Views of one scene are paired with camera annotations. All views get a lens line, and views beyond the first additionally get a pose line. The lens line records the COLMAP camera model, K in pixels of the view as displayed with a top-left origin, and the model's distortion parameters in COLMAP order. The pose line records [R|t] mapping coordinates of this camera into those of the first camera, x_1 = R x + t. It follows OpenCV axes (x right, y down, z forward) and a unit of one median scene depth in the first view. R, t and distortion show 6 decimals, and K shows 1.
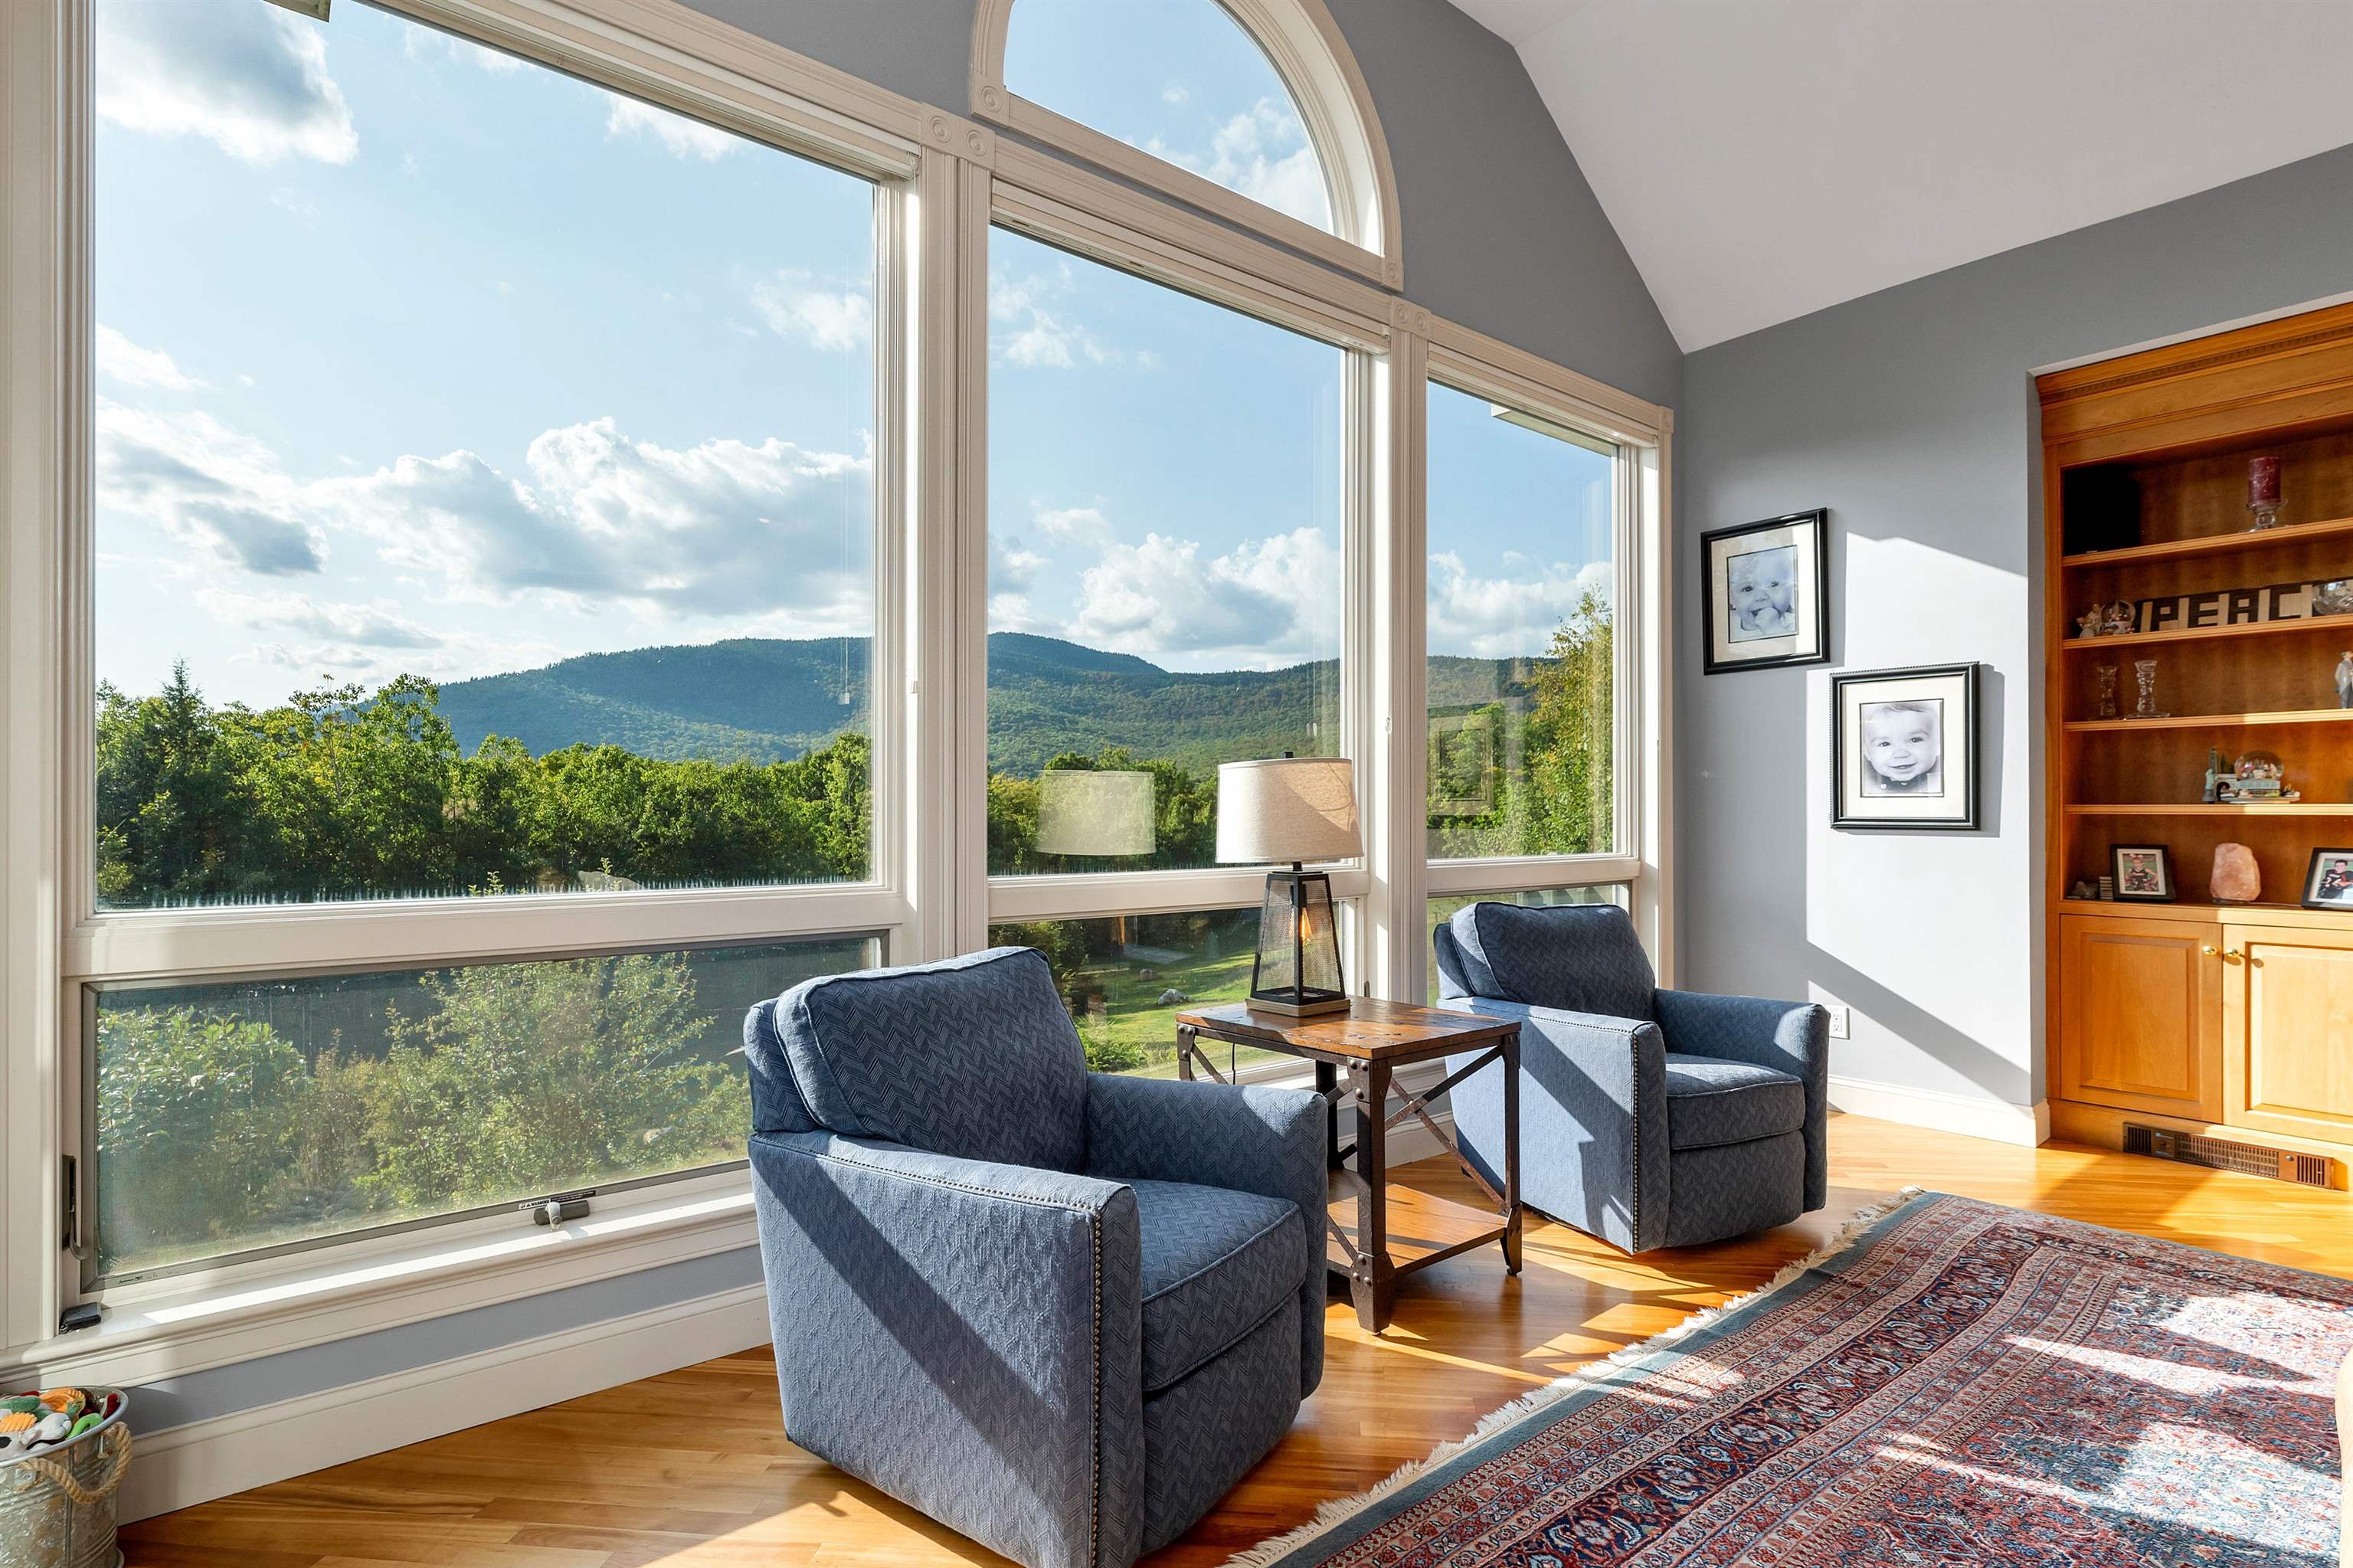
lens RADIAL K [[1135.7, 0, 1170.9], [0, 1135.7, 792.5], [0, 0, 1]] dist [0.000421, 0.000103]
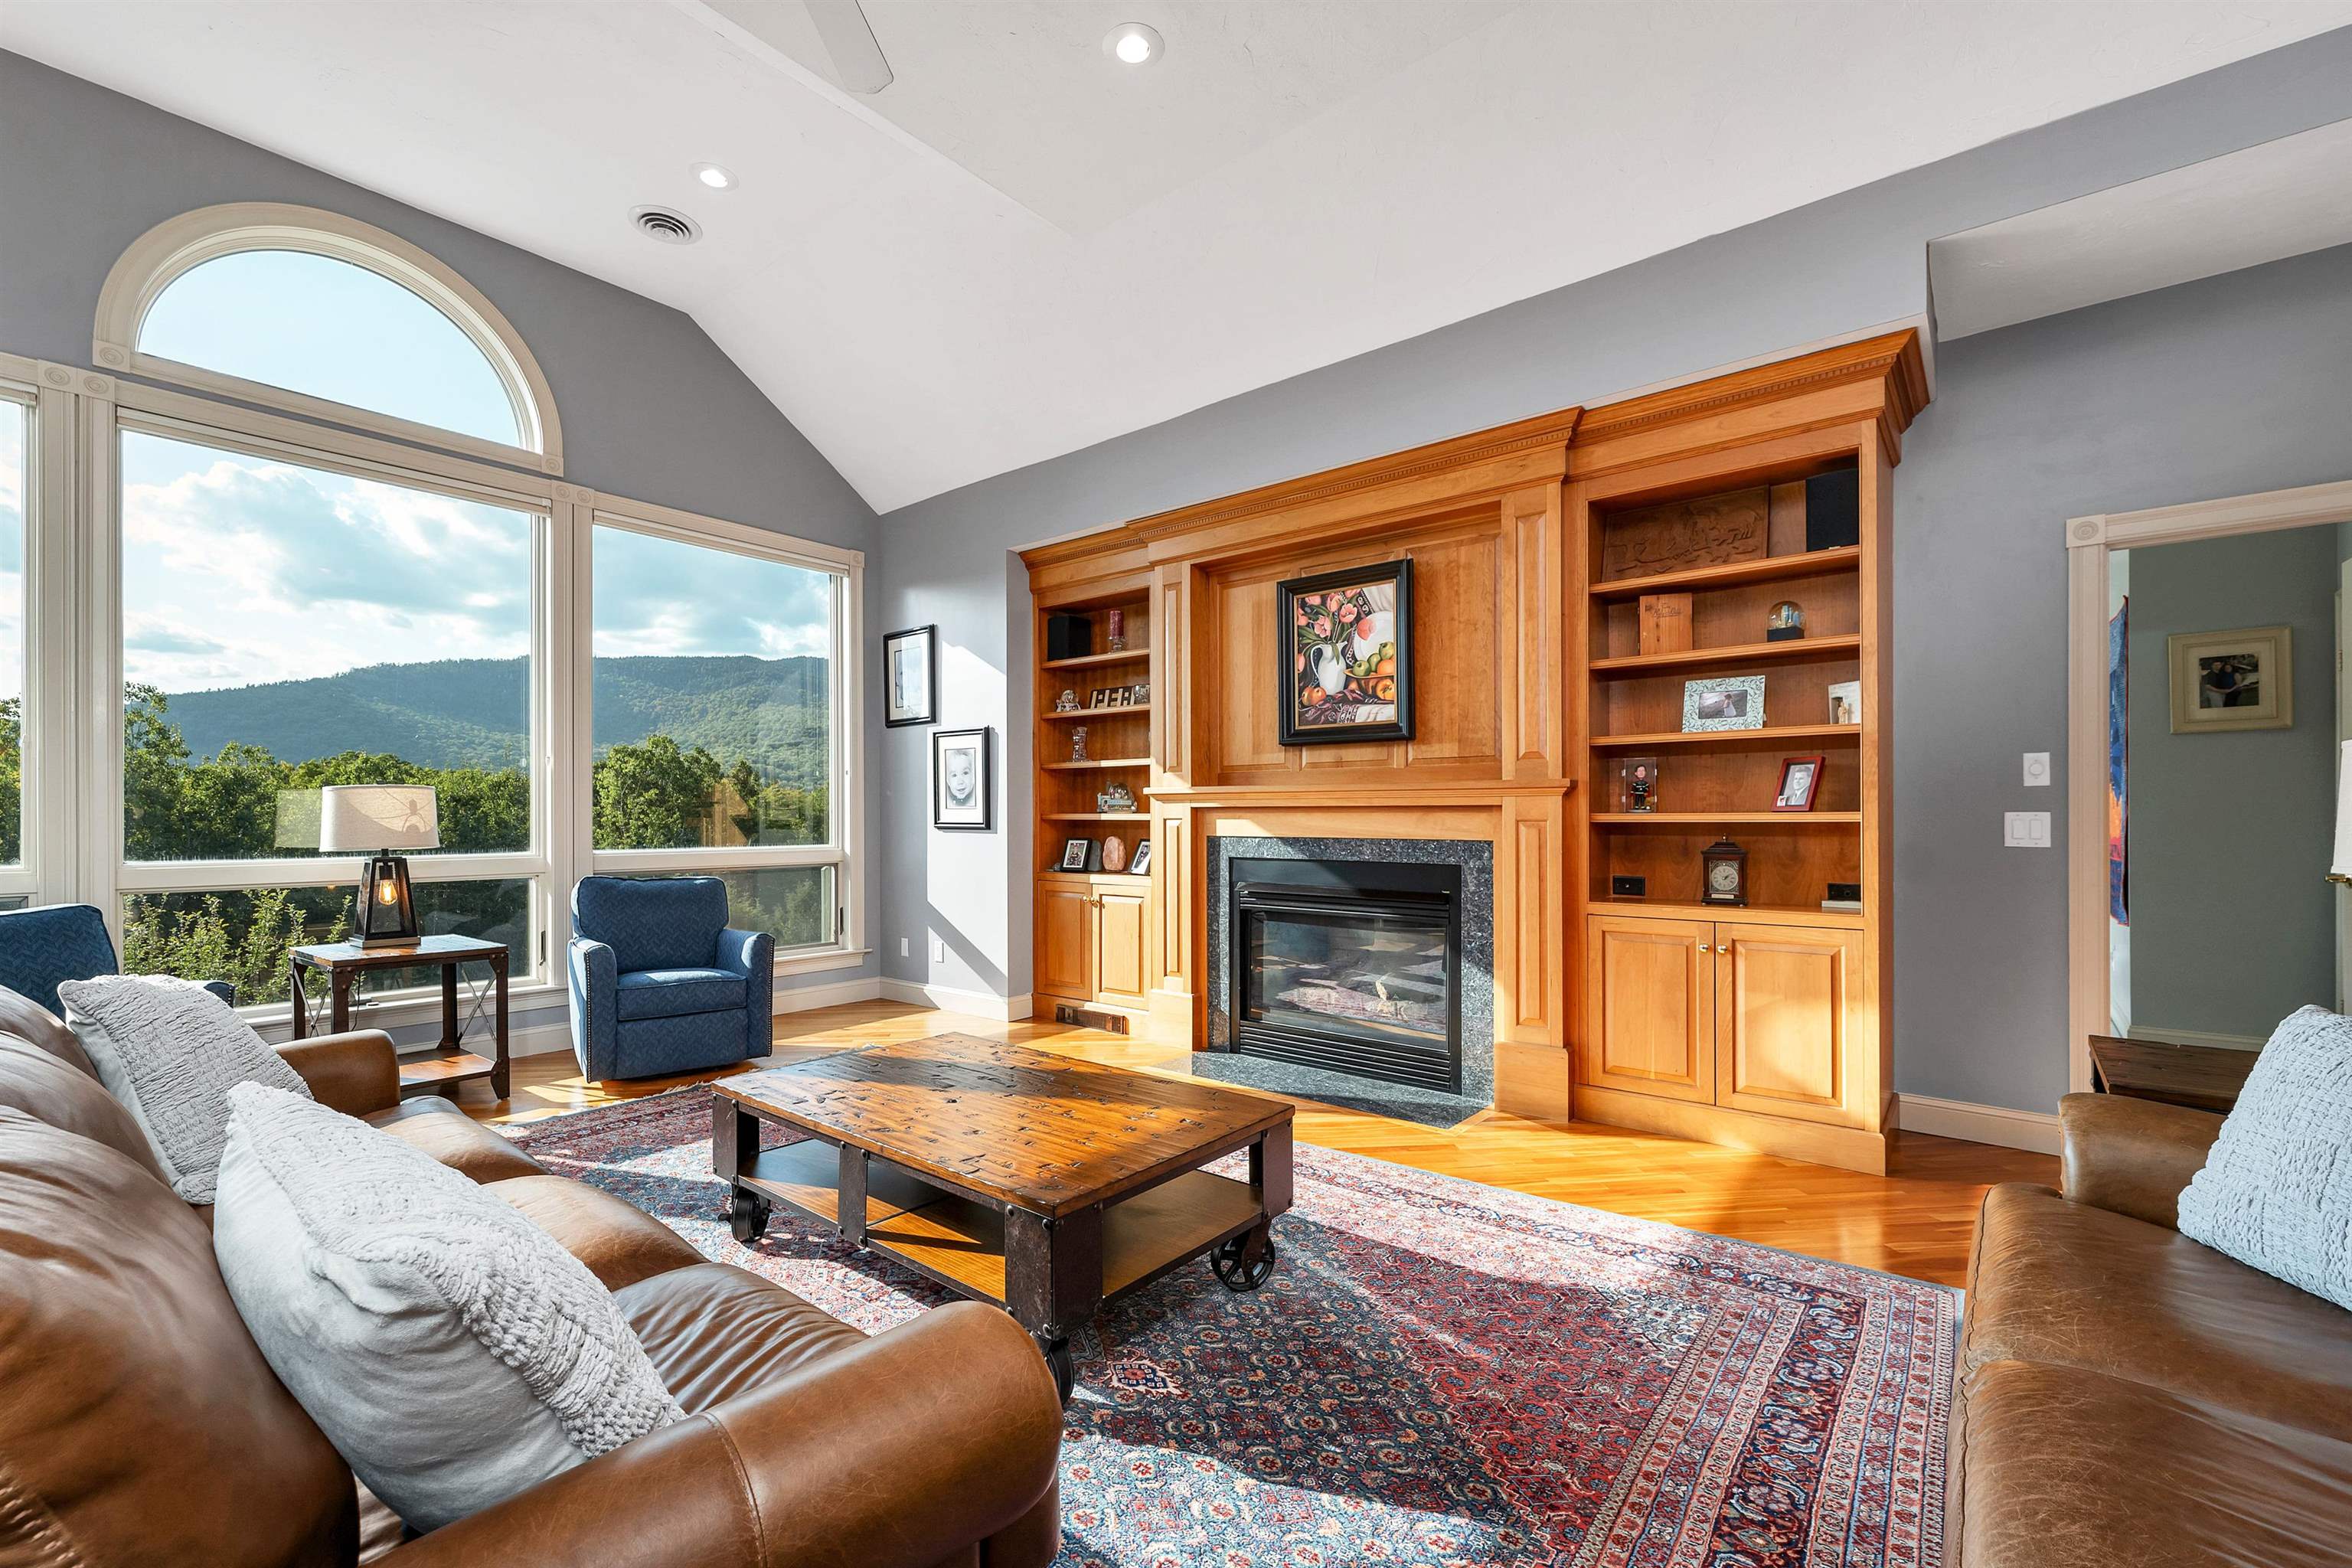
lens RADIAL K [[972.9, 0, 1182.4], [0, 972.9, 805.8], [0, 0, 1]] dist [0.002679, 0.000810]
pose [[0.980486, 0.001865, 0.196581, 0.640390], [-0.003045, 0.999979, 0.005703, -0.008382], [-0.196567, -0.006191, 0.980471, -0.375497]]
